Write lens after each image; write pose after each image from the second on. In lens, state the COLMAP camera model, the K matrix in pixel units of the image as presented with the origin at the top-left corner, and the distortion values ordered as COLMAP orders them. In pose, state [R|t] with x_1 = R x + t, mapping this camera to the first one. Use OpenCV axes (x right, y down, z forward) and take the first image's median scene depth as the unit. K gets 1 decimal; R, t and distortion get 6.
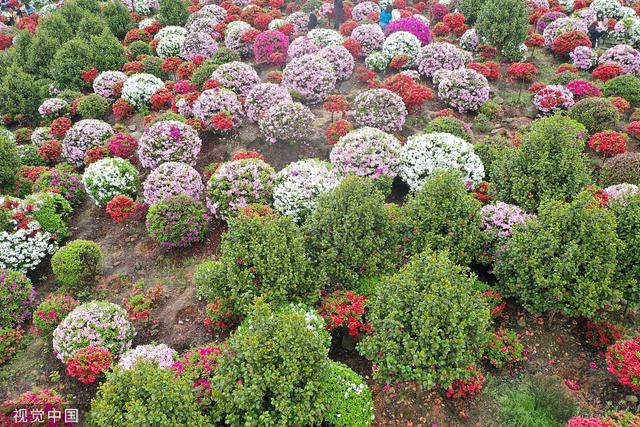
lens RADIAL K [[509.8, 0, 320.0], [0, 509.8, 213.5], [0, 0, 1]] dist [0.003703, 0.004645]
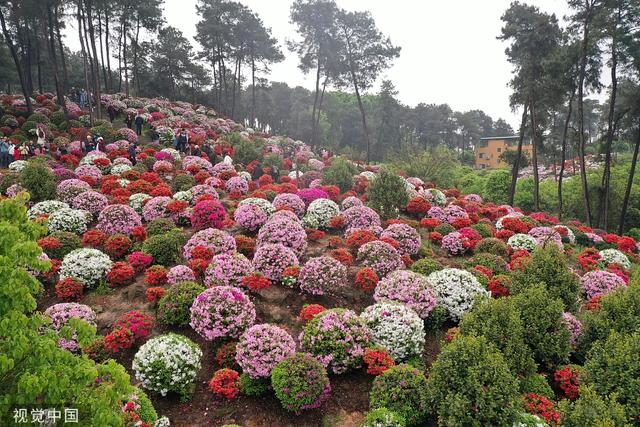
lens RADIAL K [[509.8, 0, 320.0], [0, 509.8, 213.5], [0, 0, 1]] dist [0.003703, 0.004645]
pose [[0.839218, -0.035750, 0.542619, -0.680174], [0.209716, 0.941926, -0.262289, -0.021419], [-0.501730, 0.333913, 0.797978, 0.103736]]
